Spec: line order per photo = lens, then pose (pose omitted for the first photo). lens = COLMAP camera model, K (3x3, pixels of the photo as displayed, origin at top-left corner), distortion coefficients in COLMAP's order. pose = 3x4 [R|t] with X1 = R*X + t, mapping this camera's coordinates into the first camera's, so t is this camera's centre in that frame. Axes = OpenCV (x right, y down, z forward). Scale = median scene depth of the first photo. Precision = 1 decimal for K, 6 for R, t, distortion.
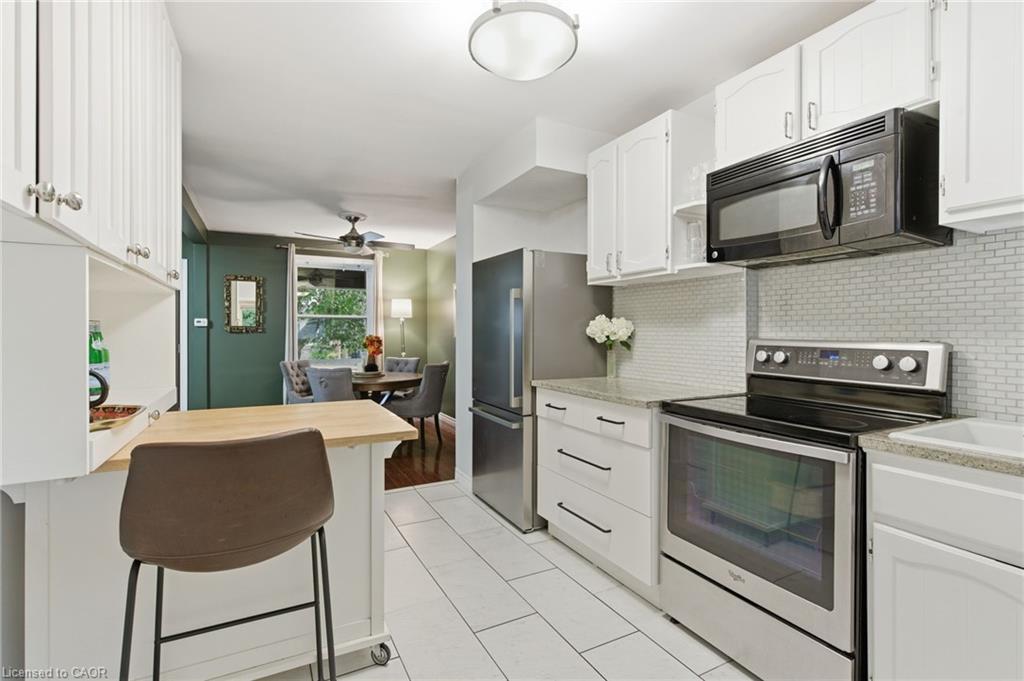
lens RADIAL K [[473.0, 0, 507.3], [0, 473.0, 333.3], [0, 0, 1]] dist [0.007213, -0.003925]
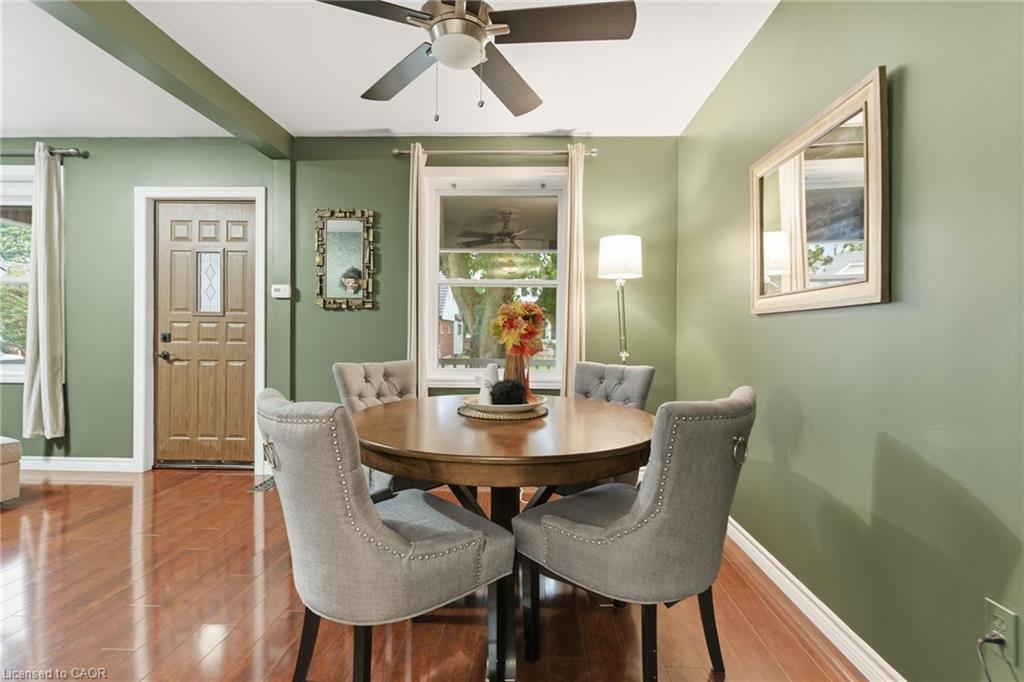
lens RADIAL K [[473.0, 0, 521.5], [0, 473.0, 327.0], [0, 0, 1]] dist [0.007213, -0.003925]
pose [[0.877935, 0.003509, -0.478768, -0.093478], [-0.011330, 0.999845, -0.013449, 0.025544], [0.478647, 0.017232, 0.877839, 0.599981]]
